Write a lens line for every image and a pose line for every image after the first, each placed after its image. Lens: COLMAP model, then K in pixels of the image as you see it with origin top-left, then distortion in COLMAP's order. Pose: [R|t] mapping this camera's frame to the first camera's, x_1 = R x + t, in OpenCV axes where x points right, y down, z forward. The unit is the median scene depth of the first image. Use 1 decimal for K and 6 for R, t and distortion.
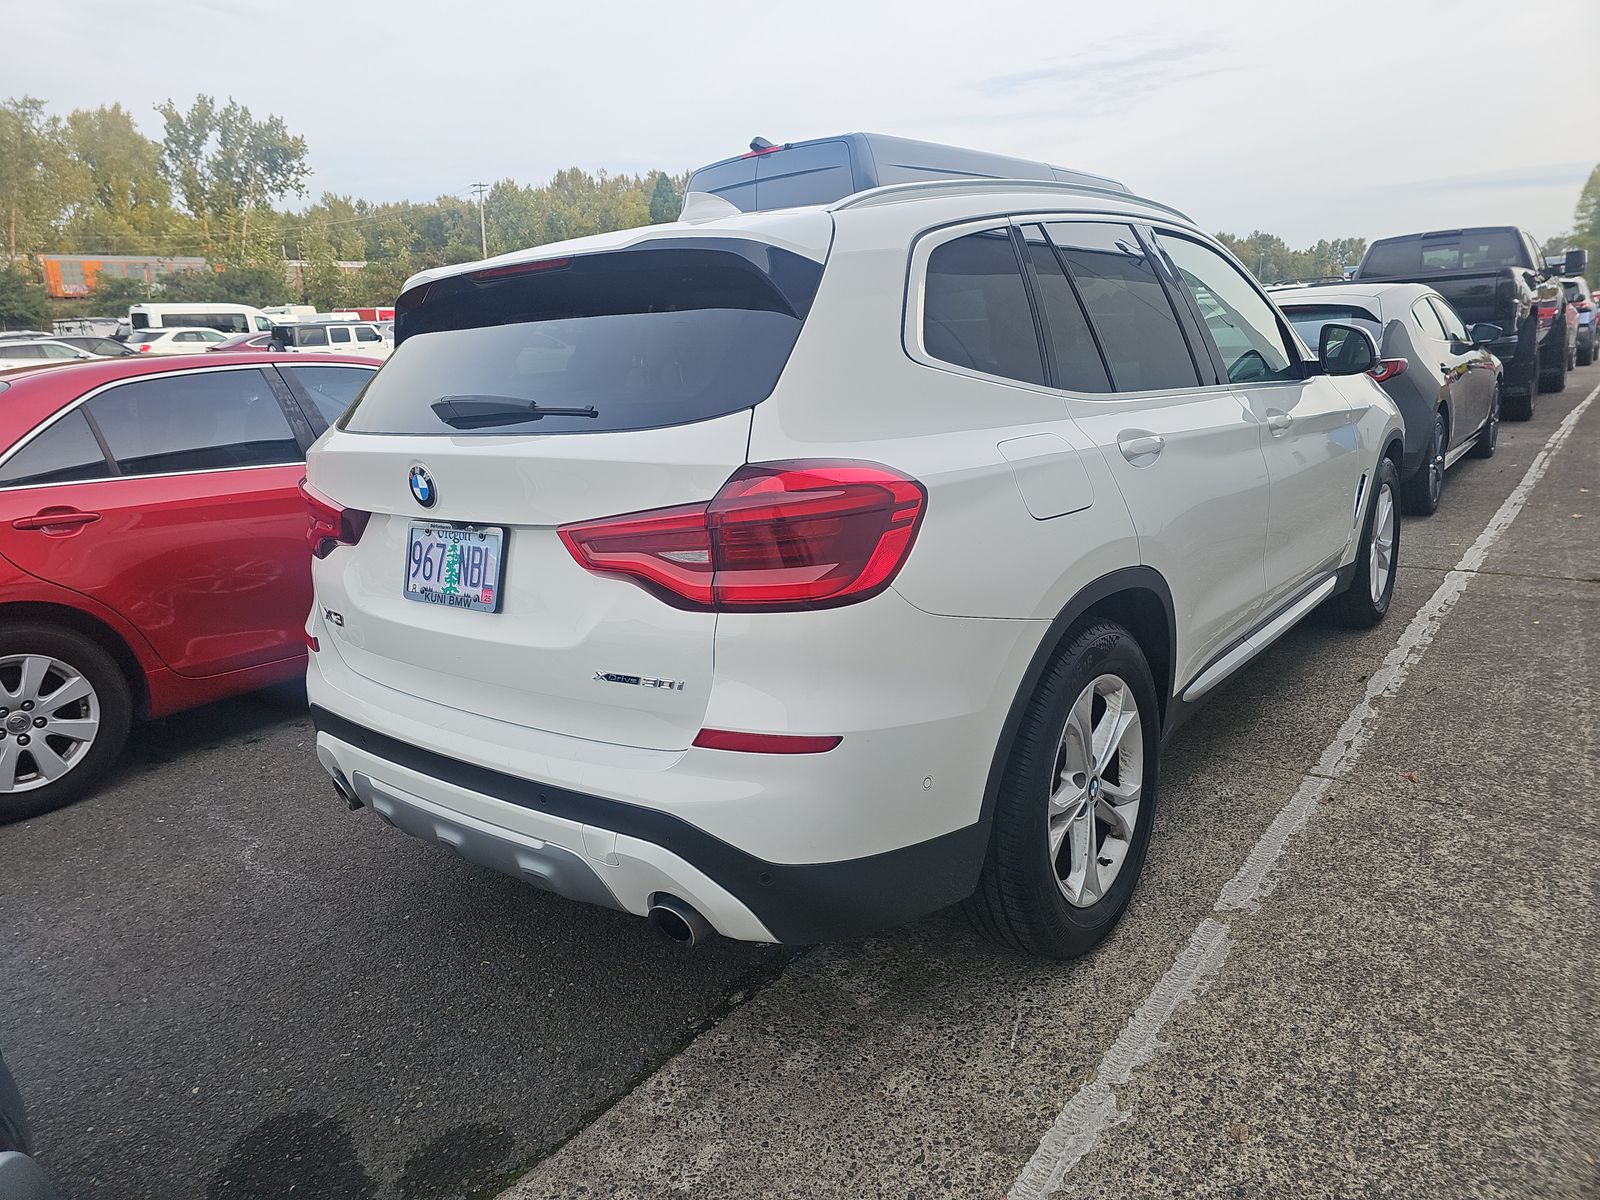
lens RADIAL K [[1076.5, 0, 795.8], [0, 1076.5, 578.8], [0, 0, 1]] dist [0.066696, -0.066614]
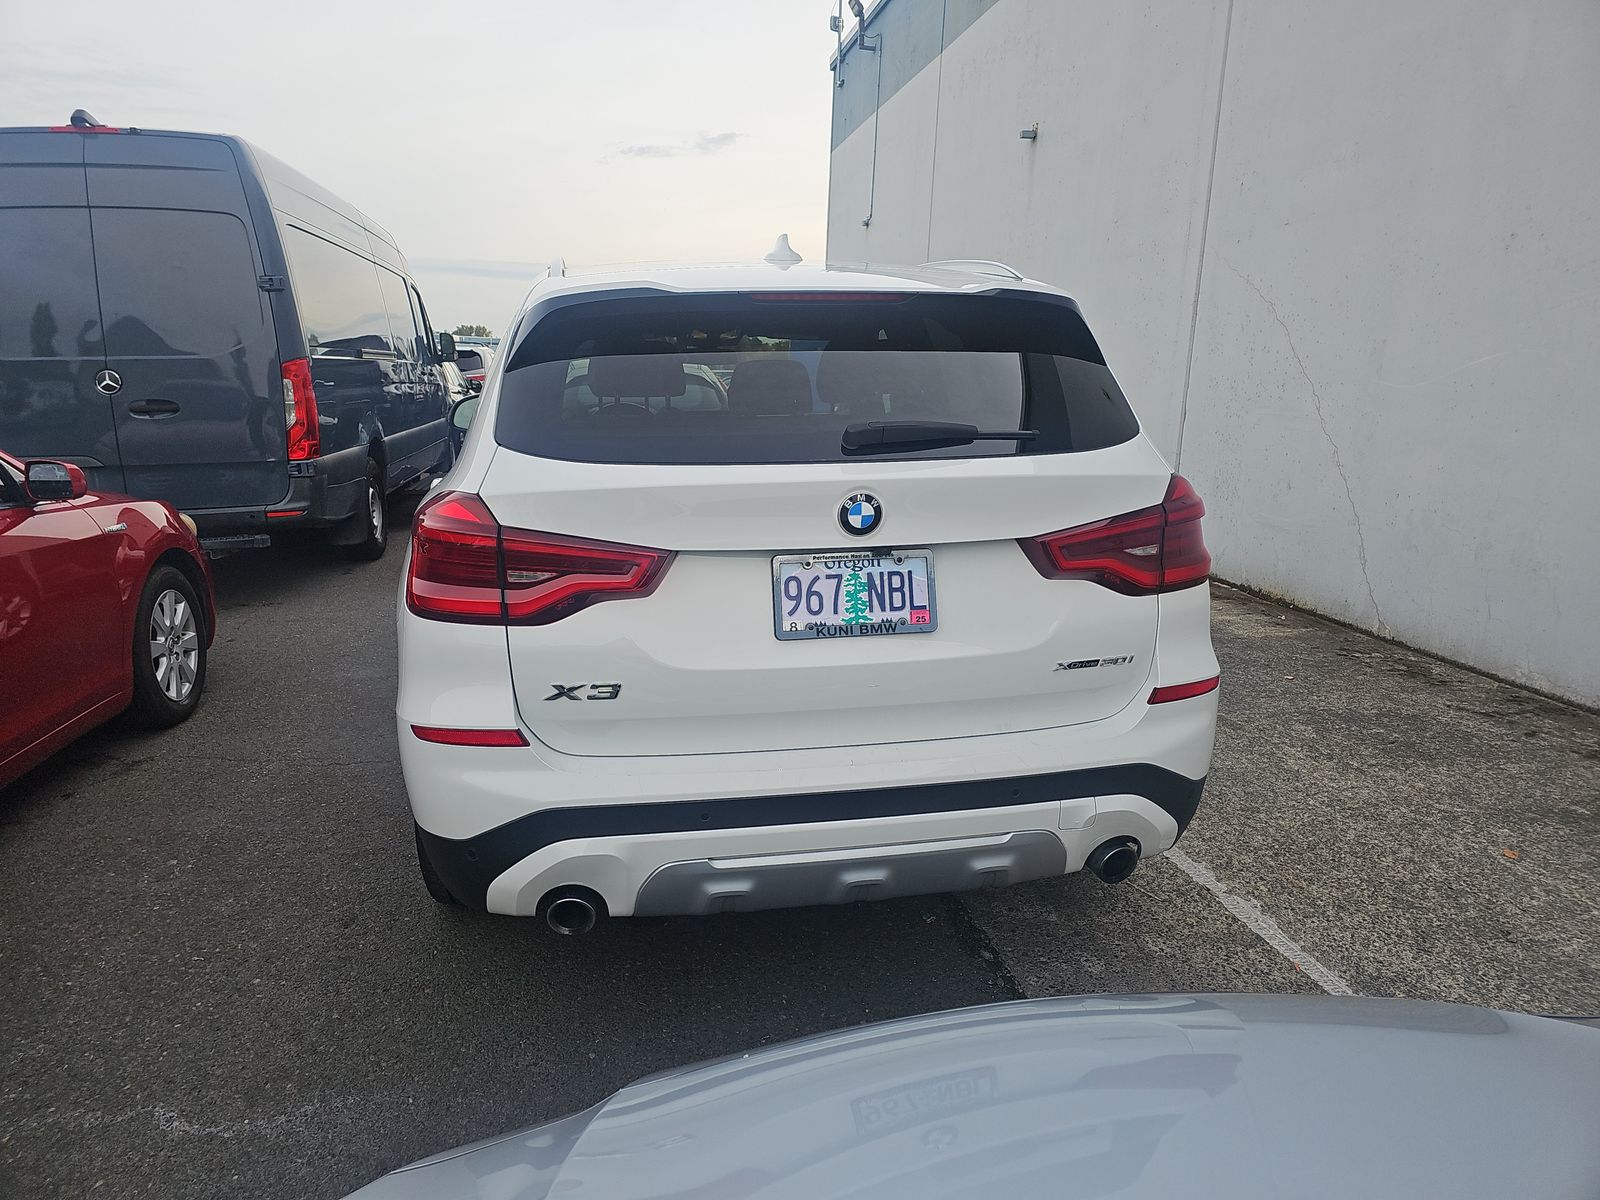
lens RADIAL K [[1076.5, 0, 795.8], [0, 1076.5, 578.8], [0, 0, 1]] dist [0.066696, -0.066614]
pose [[0.640730, -0.085890, 0.762947, -1.111407], [0.123703, 0.992288, 0.007822, -0.041330], [-0.757735, 0.089367, 0.646414, 0.420211]]
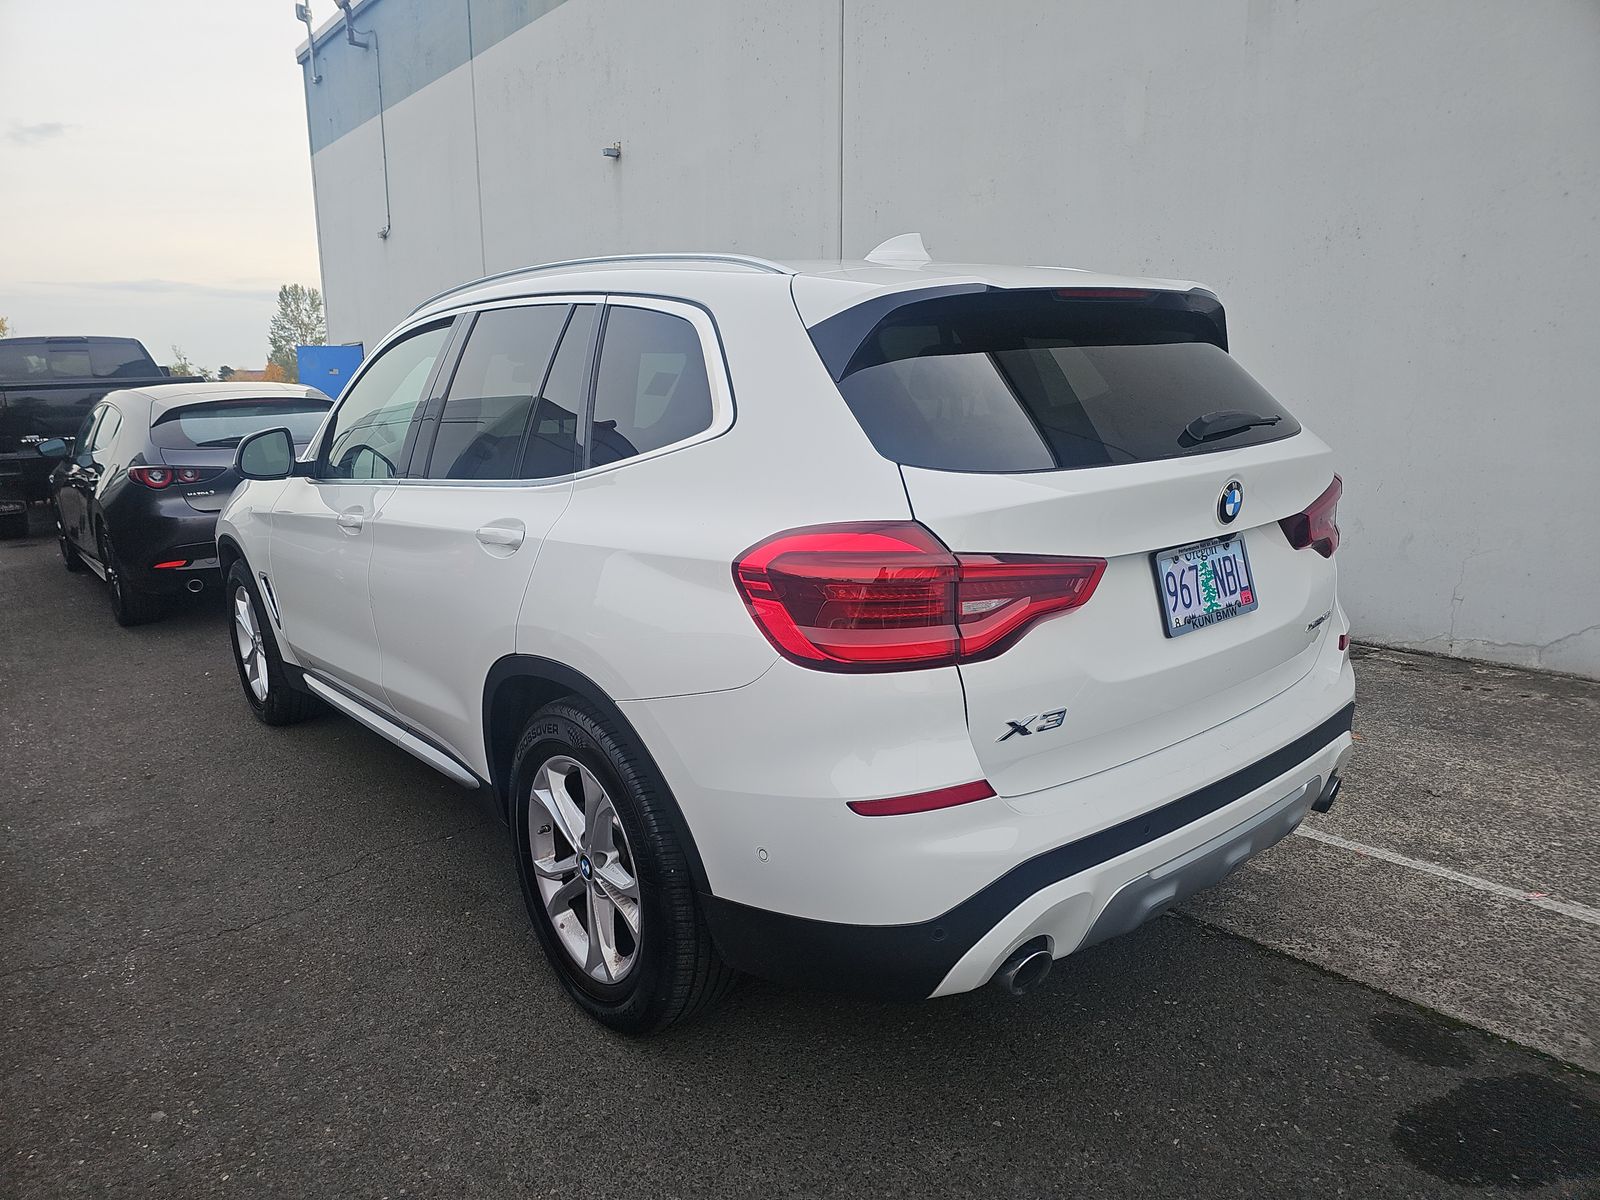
lens RADIAL K [[1064.1, 0, 823.4], [0, 1064.1, 605.9], [0, 0, 1]] dist [0.029747, -0.001757]
pose [[0.183171, -0.149499, 0.971647, -1.361221], [0.232213, 0.966980, 0.105005, -0.179891], [-0.955262, 0.206396, 0.211838, 1.154616]]
